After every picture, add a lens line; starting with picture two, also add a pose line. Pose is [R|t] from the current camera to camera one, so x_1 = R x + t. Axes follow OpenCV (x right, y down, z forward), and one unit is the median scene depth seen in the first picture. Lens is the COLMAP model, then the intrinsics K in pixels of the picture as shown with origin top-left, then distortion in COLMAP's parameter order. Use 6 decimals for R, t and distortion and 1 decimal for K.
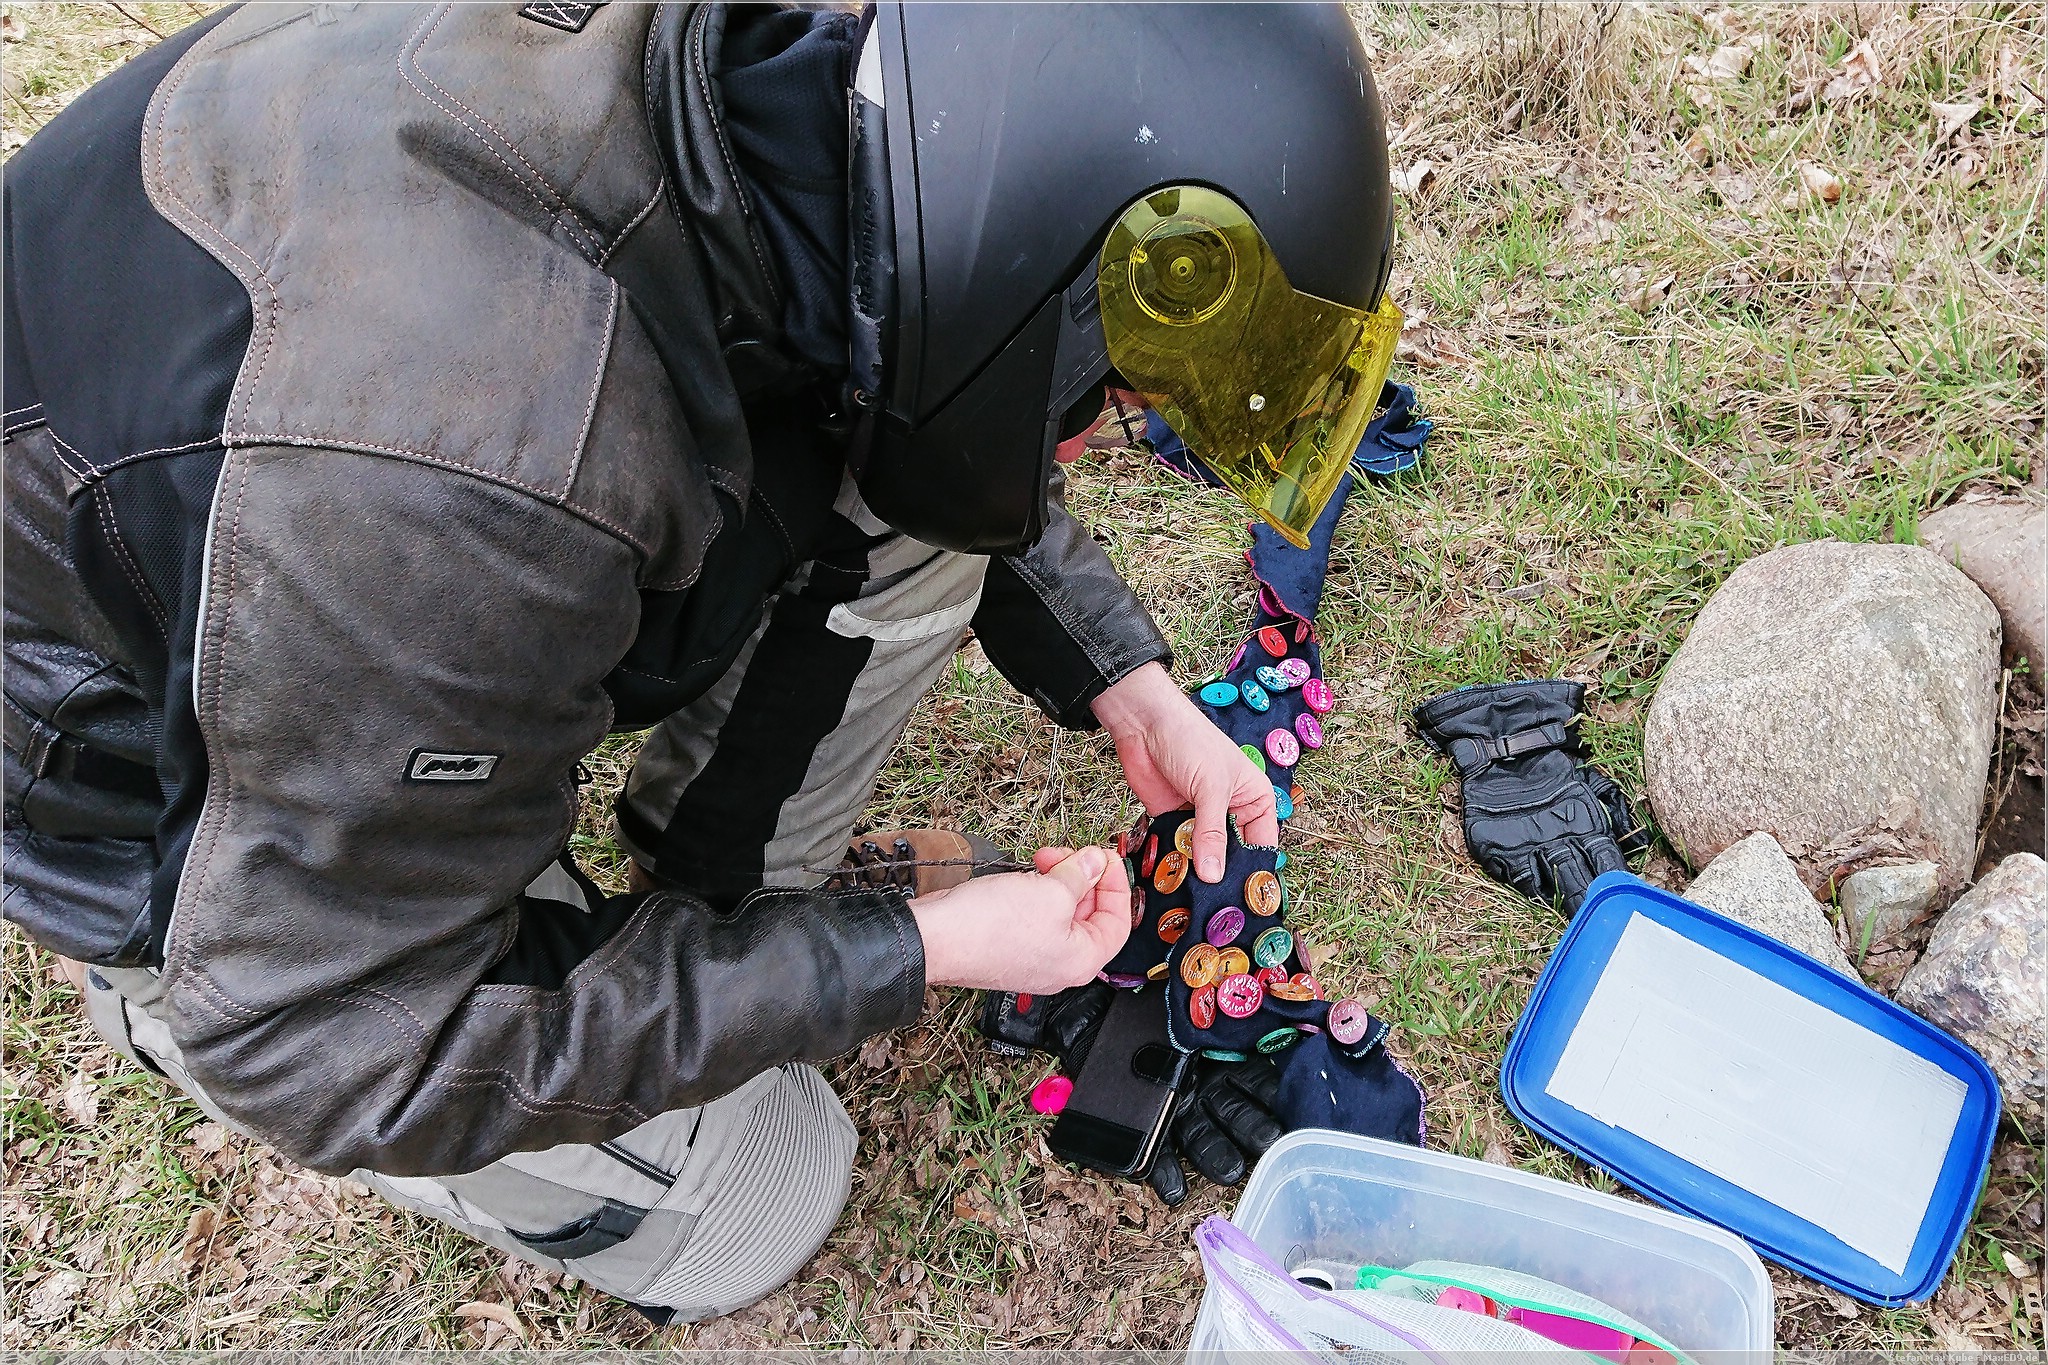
lens RADIAL K [[1549.1, 0, 1024.0], [0, 1549.1, 682.5], [0, 0, 1]] dist [-0.004267, 0.007326]
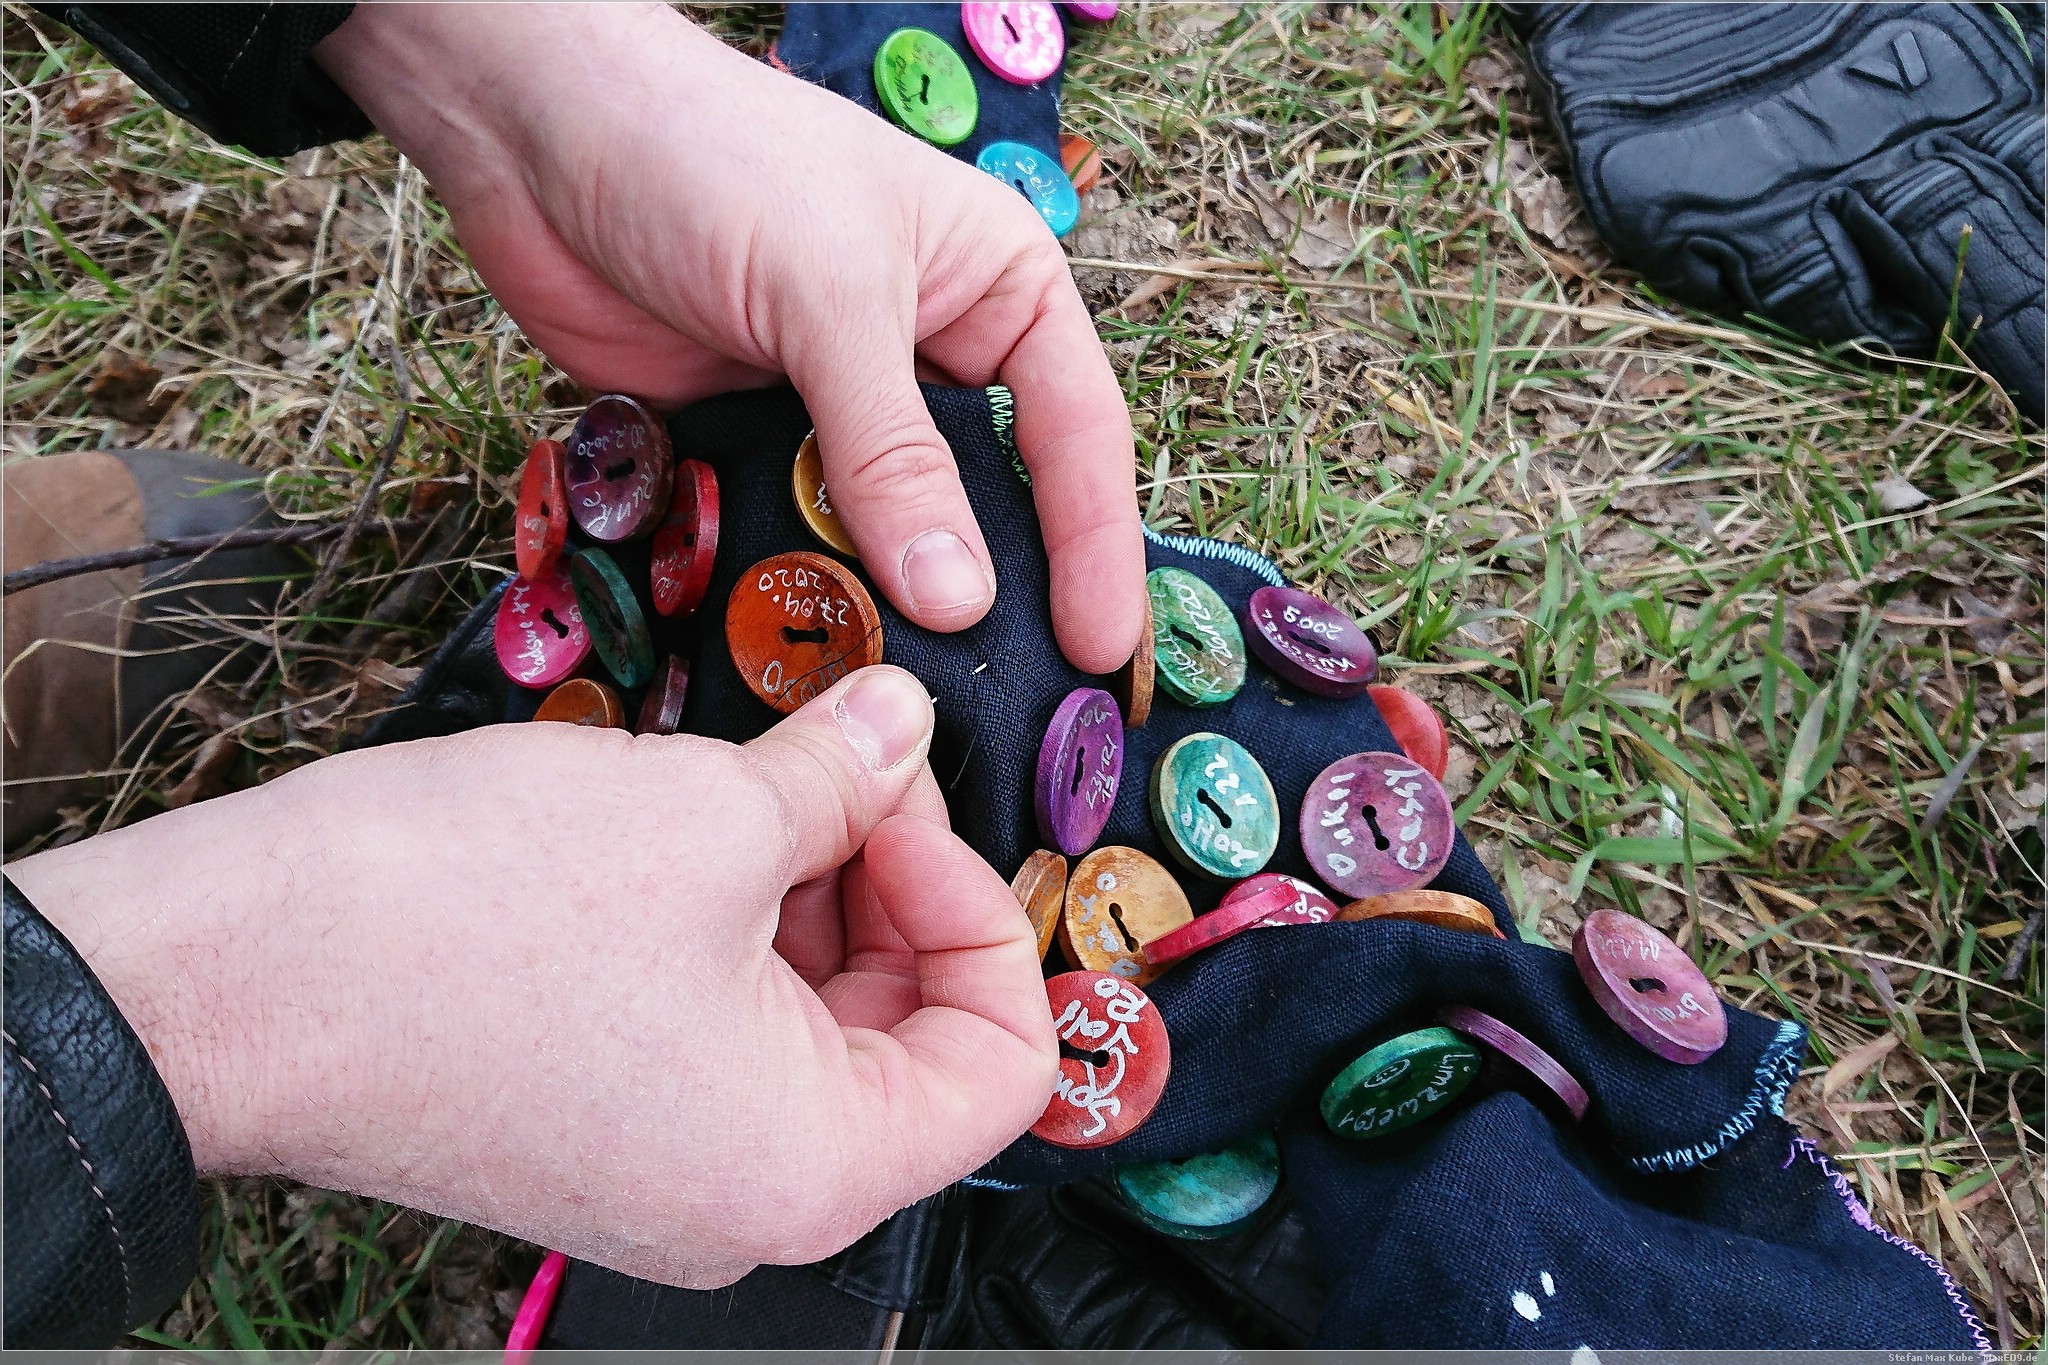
lens RADIAL K [[1585.2, 0, 1024.0], [0, 1585.2, 682.5], [0, 0, 1]] dist [-0.008928, -0.001328]
pose [[0.965855, -0.213066, 0.147399, 0.092844], [0.156391, 0.933055, 0.323960, 0.068282], [-0.206556, -0.289847, 0.934518, 0.676419]]
